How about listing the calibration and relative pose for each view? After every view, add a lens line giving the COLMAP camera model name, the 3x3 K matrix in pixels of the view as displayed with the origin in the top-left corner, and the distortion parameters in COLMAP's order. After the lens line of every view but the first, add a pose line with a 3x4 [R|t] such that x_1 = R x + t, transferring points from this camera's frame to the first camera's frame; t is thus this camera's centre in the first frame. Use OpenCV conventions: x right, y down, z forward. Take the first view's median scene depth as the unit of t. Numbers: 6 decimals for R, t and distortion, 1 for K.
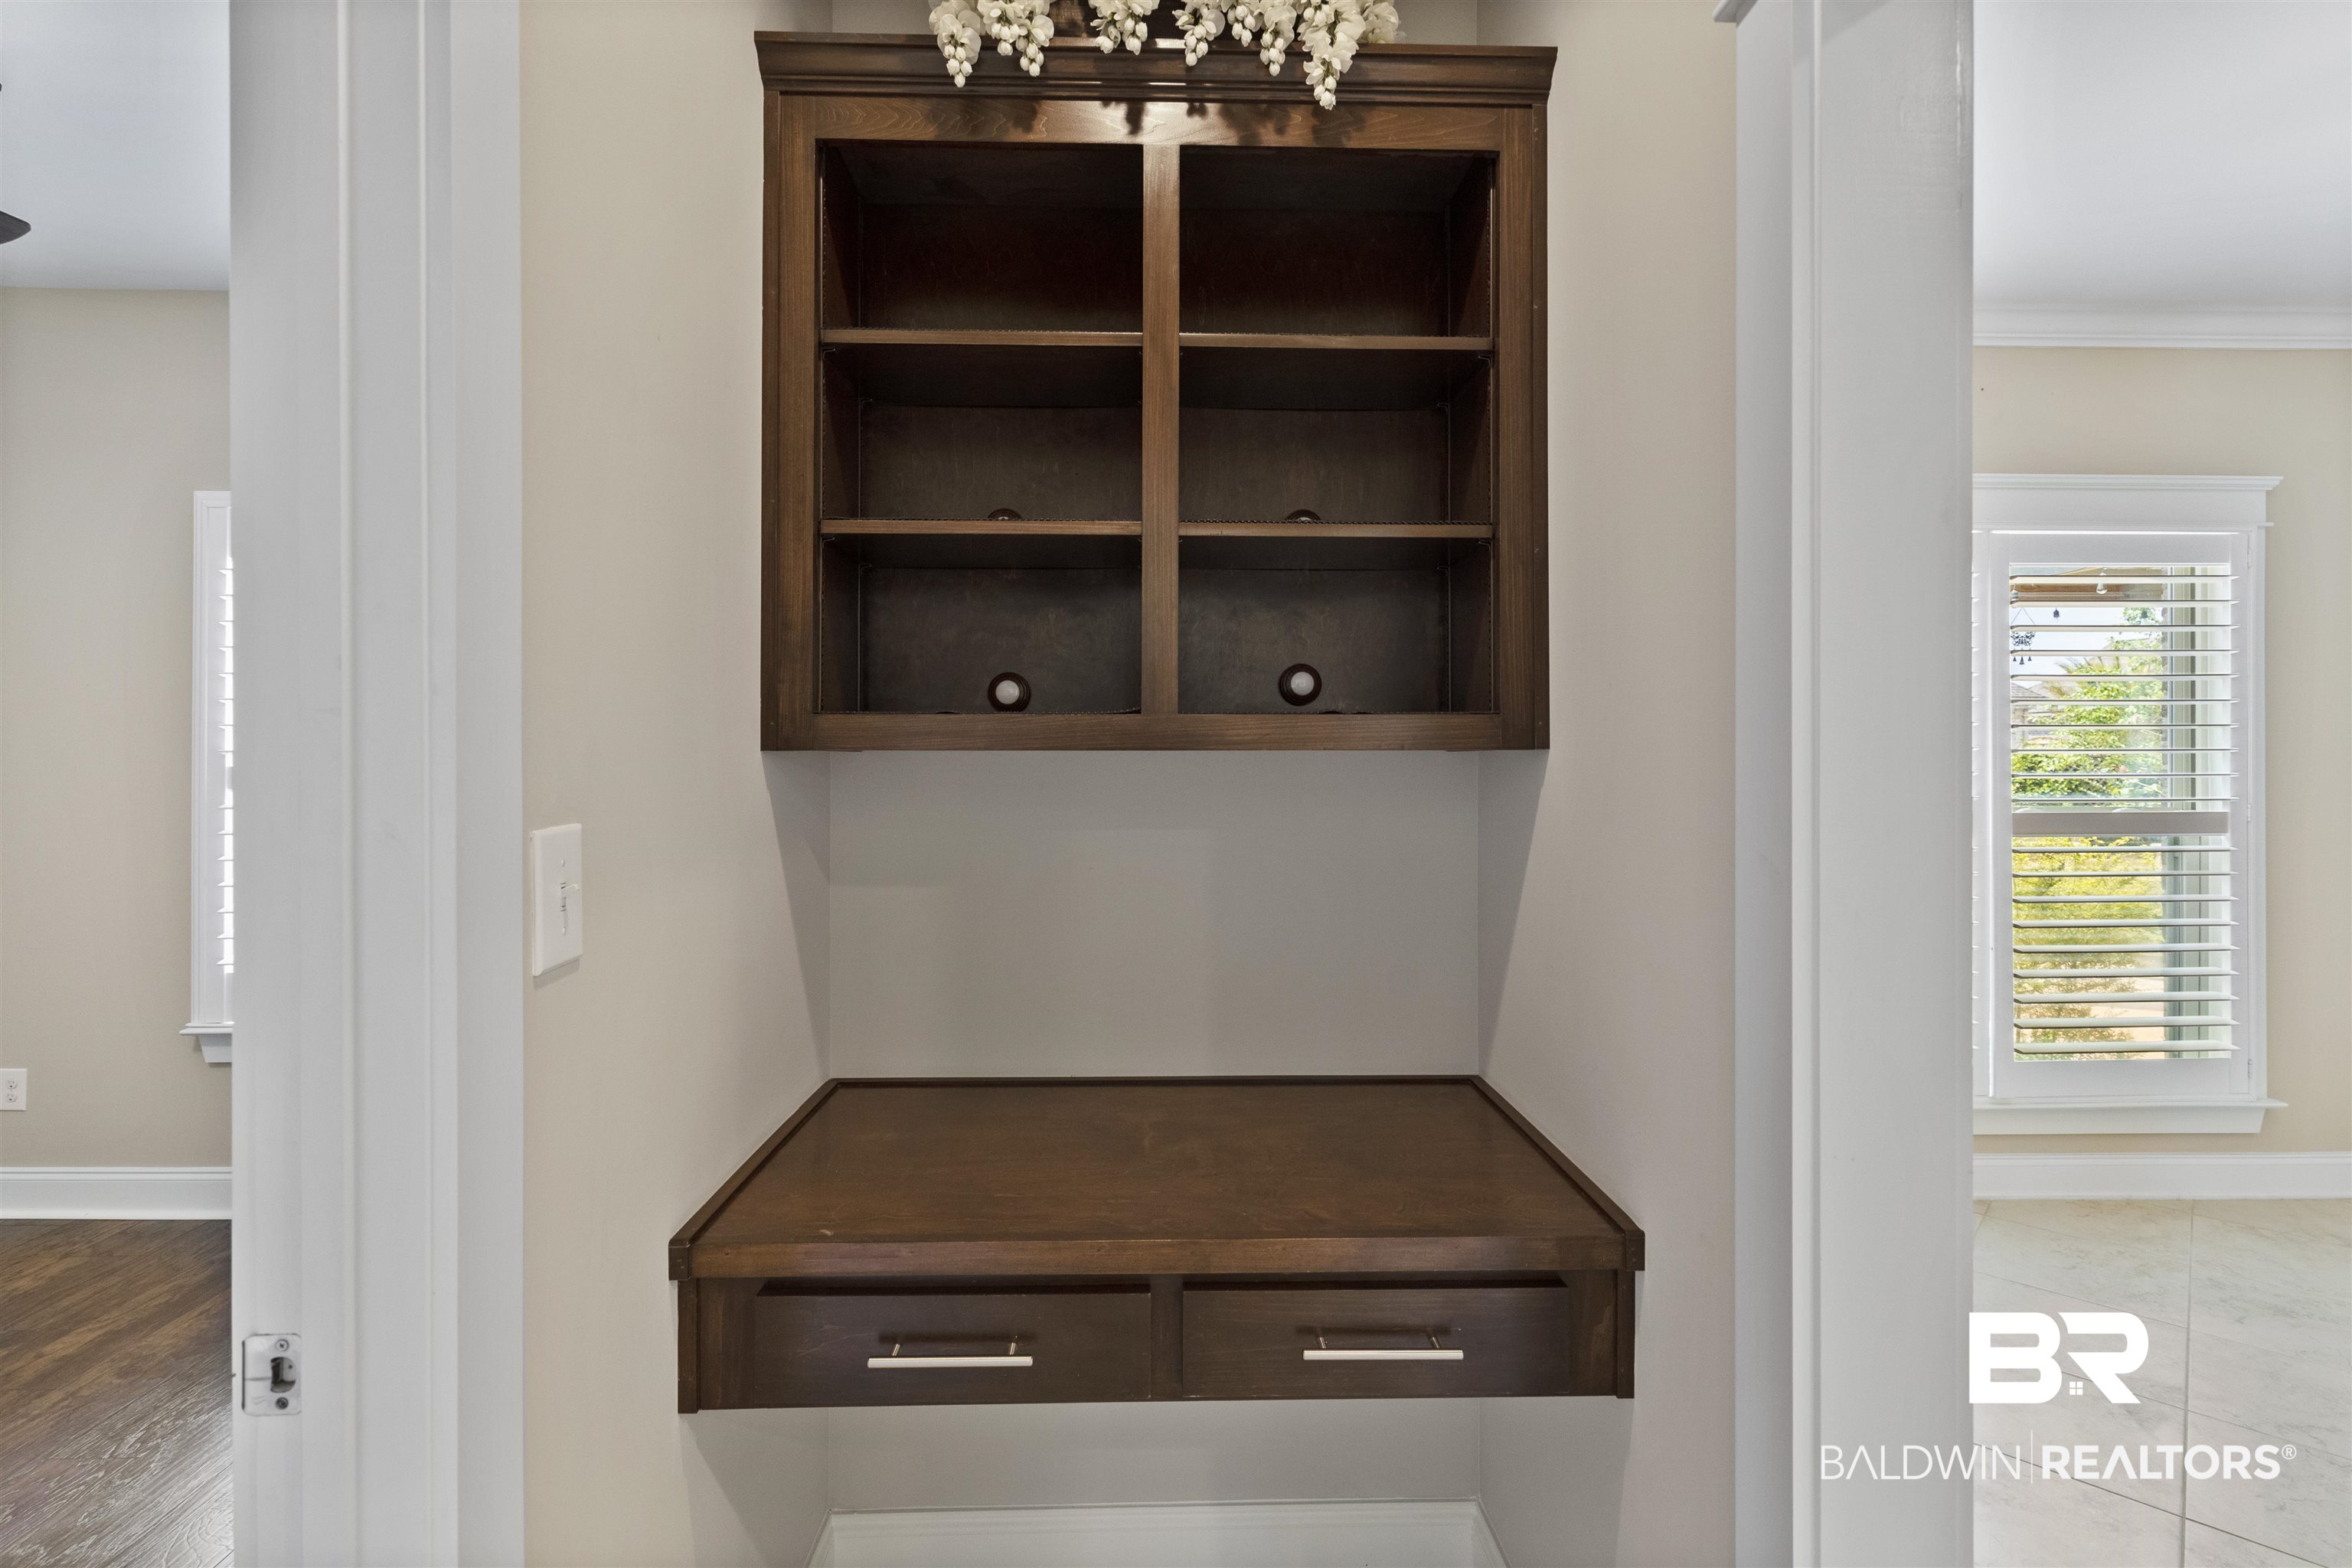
lens RADIAL K [[1090.0, 0, 1175.7], [0, 1090.0, 723.7], [0, 0, 1]] dist [-0.000184, 0.000831]
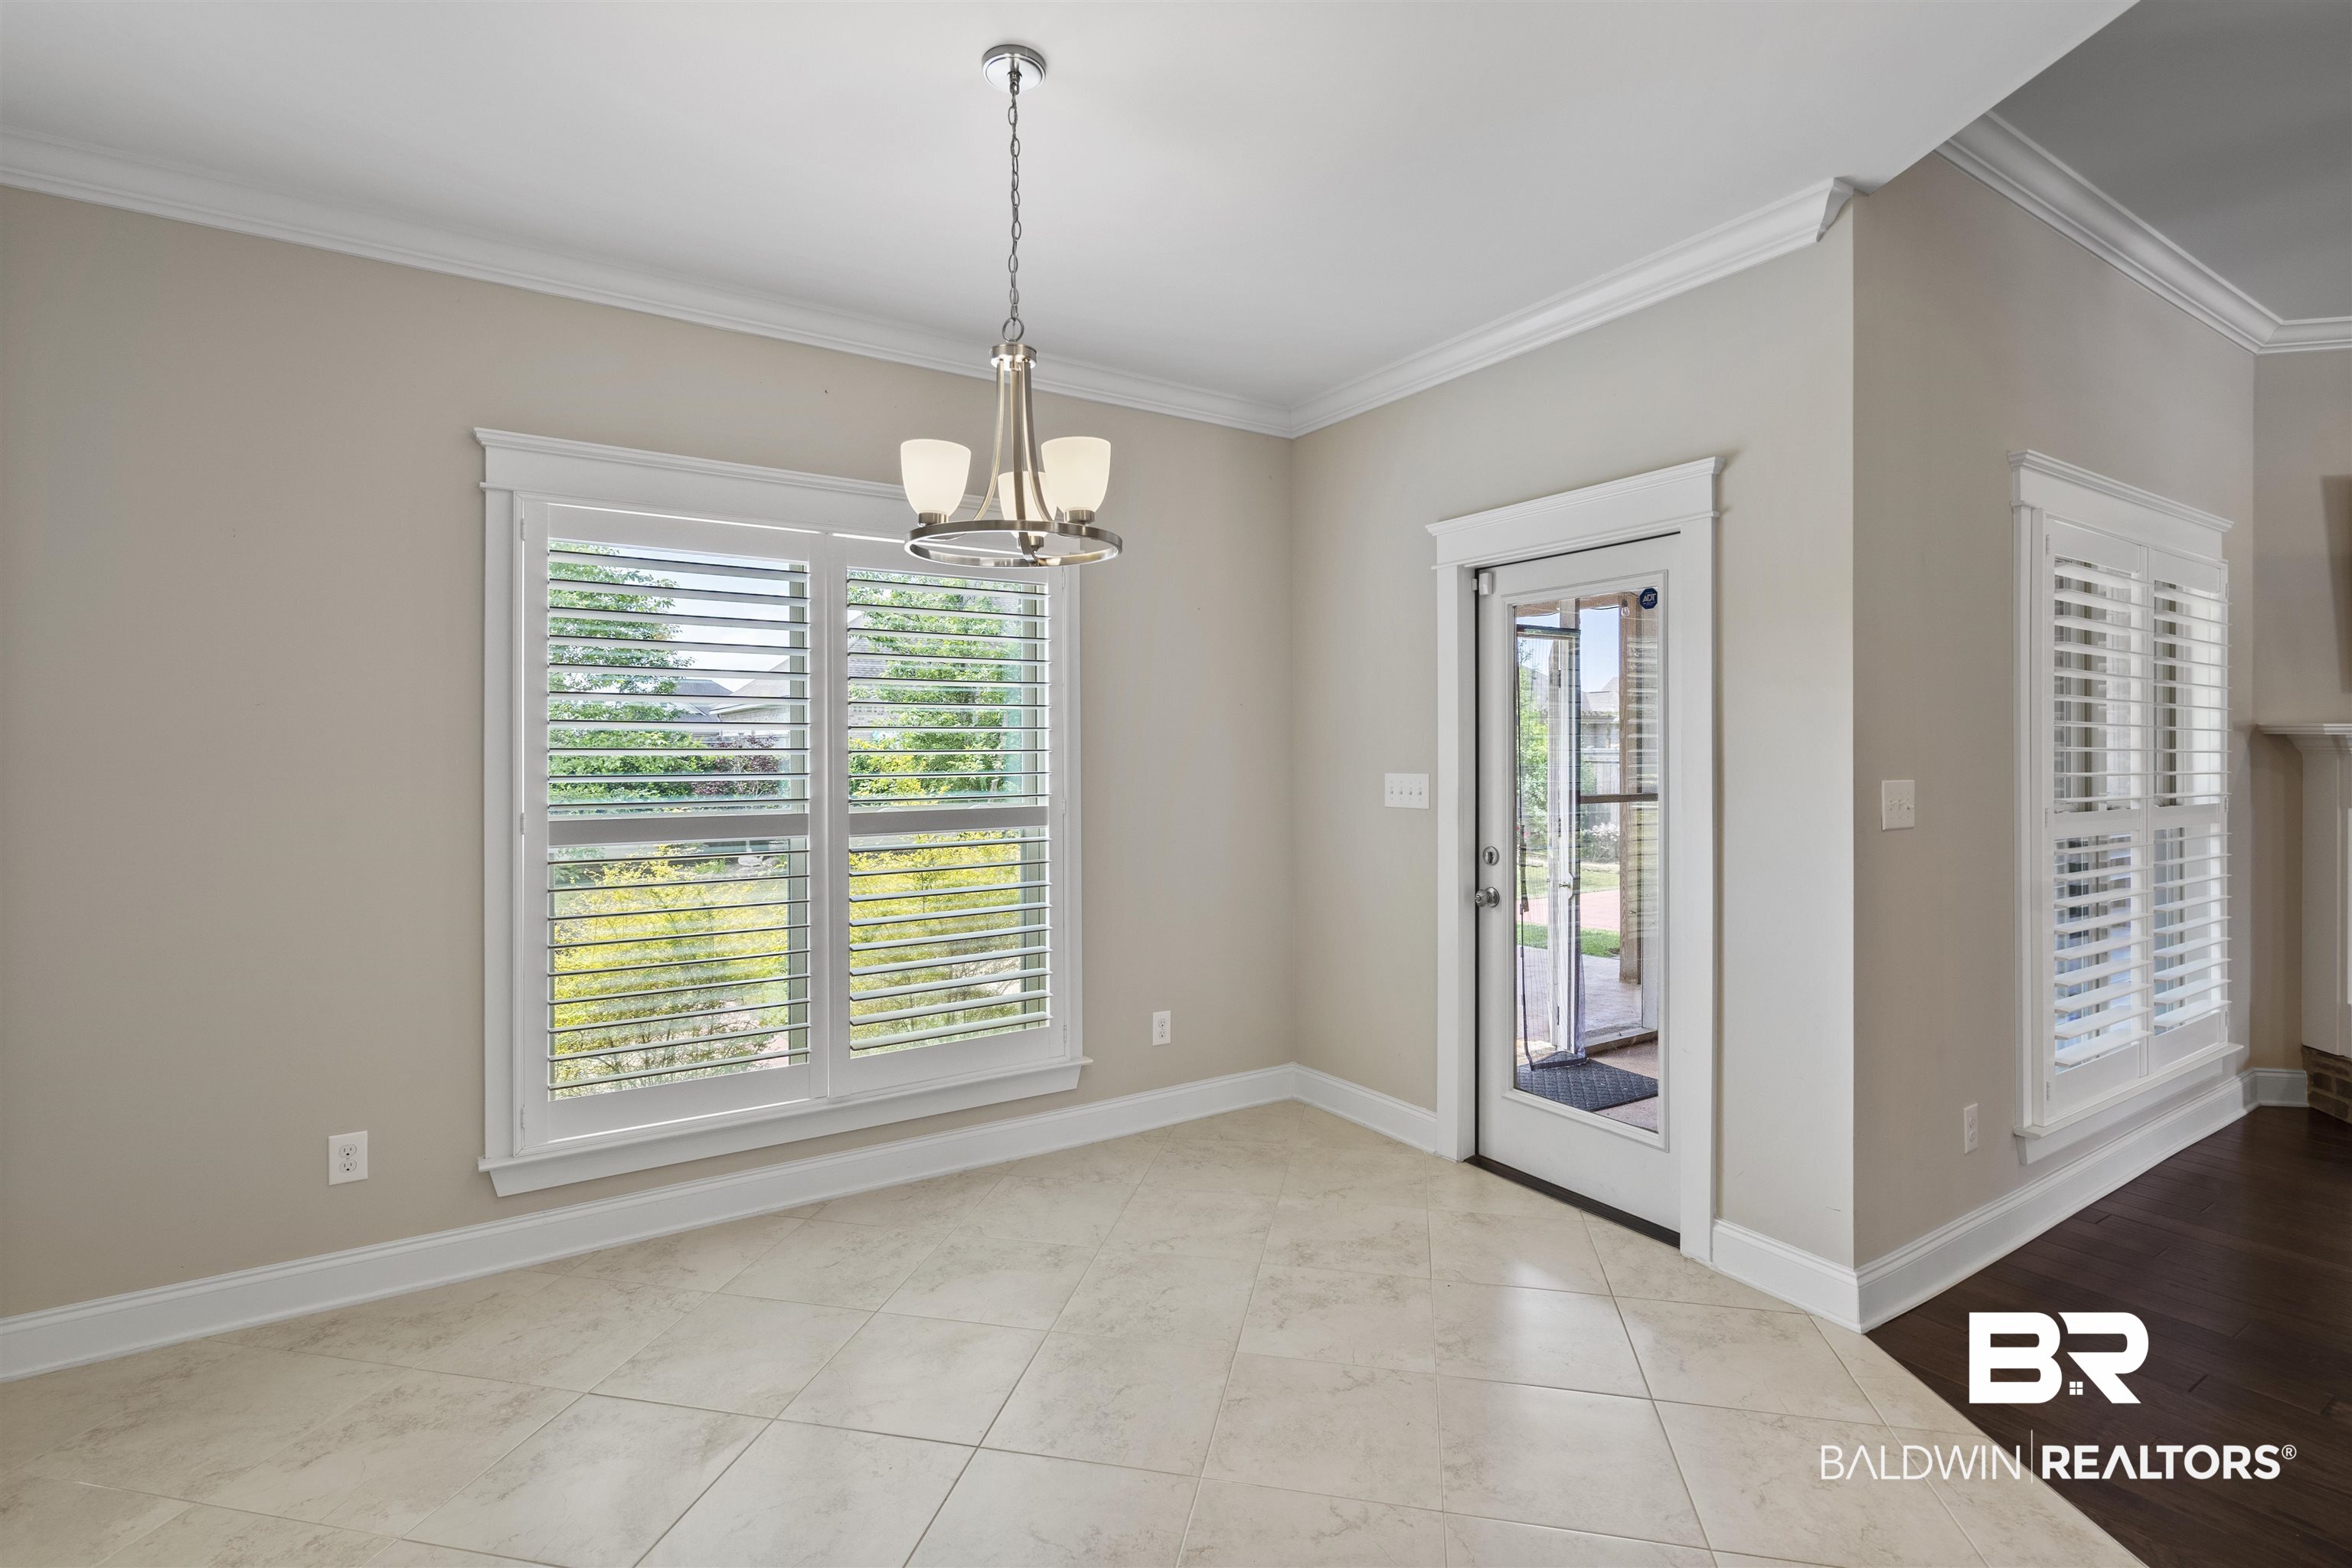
lens RADIAL K [[1090.0, 0, 1117.8], [0, 1090.0, 726.8], [0, 0, 1]] dist [-0.000184, 0.000831]
pose [[0.862463, 0.008717, 0.506046, 0.455865], [-0.009929, 0.999951, -0.000304, -0.000485], [-0.506023, -0.004763, 0.862507, 0.002383]]
